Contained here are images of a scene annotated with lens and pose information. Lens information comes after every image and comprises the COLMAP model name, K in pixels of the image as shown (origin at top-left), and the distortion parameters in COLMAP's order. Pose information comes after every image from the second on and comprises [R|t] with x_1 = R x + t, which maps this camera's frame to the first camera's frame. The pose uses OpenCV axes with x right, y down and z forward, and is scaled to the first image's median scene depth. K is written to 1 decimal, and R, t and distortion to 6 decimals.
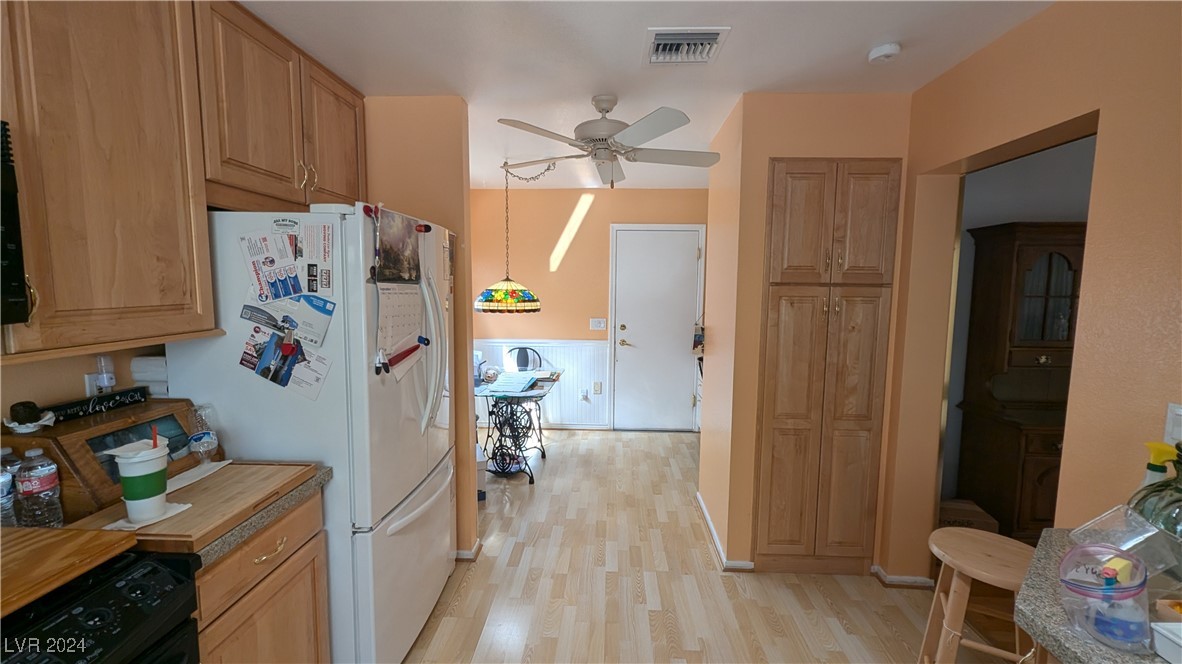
lens RADIAL K [[485.0, 0, 591.0], [0, 485.0, 332.0], [0, 0, 1]] dist [0.002773, 0.000426]
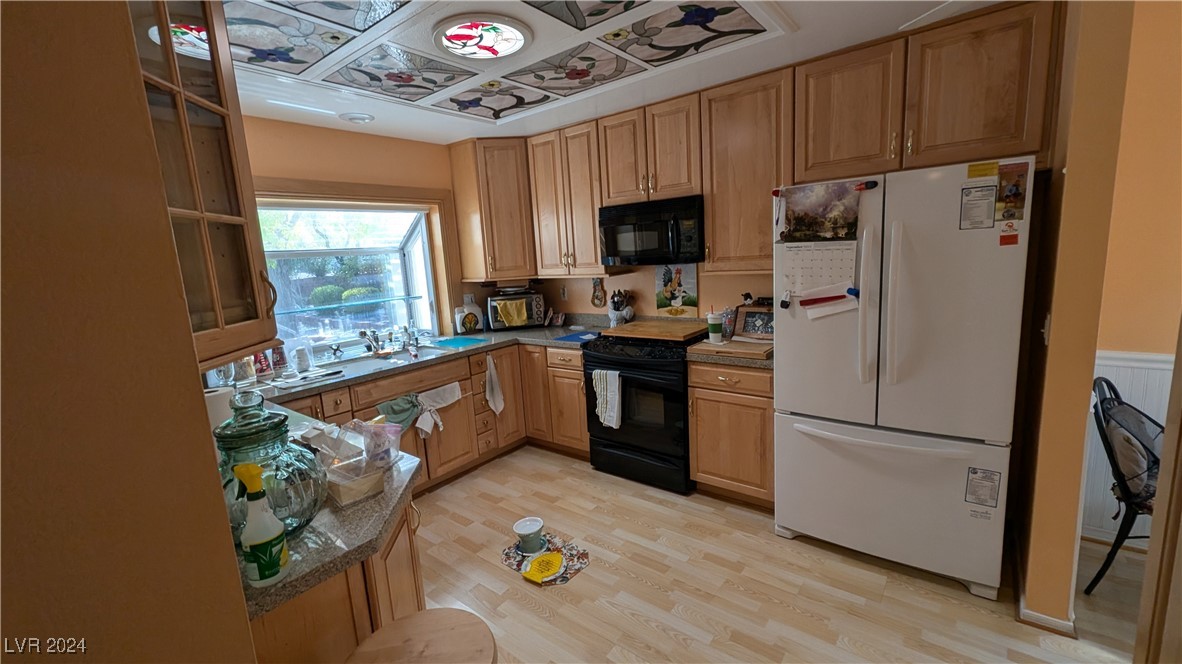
lens RADIAL K [[485.0, 0, 591.0], [0, 485.0, 332.0], [0, 0, 1]] dist [0.002773, 0.000426]
pose [[-0.581415, 0.160159, -0.797687, 1.036660], [-0.024048, 0.976622, 0.213613, -0.132397], [0.813251, 0.143381, -0.563972, 1.340991]]
